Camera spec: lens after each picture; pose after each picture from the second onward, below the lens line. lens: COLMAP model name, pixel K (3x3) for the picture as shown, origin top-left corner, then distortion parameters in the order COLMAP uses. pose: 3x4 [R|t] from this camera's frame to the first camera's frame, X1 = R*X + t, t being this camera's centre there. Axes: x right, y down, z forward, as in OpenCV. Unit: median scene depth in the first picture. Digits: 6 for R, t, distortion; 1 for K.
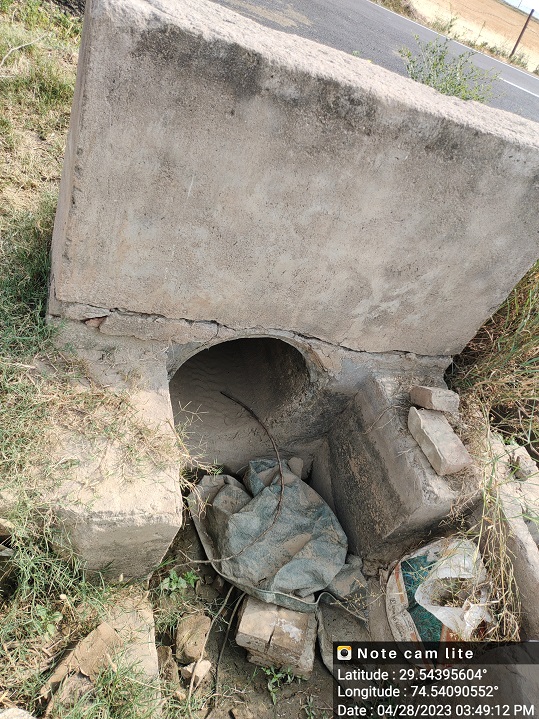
lens RADIAL K [[532.1, 0, 270.7], [0, 532.1, 356.7], [0, 0, 1]] dist [0.083312, -0.107113]
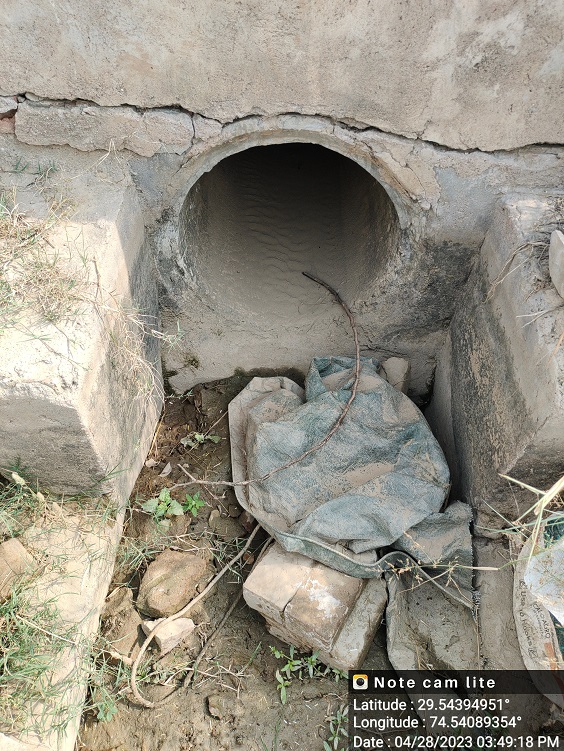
lens RADIAL K [[555.8, 0, 283.2], [0, 555.8, 372.6], [0, 0, 1]] dist [0.083312, -0.107113]
pose [[0.907861, 0.001842, -0.419267, 0.251095], [0.039571, 0.995150, 0.090057, 0.168033], [0.417400, -0.098350, 0.903385, 0.380204]]
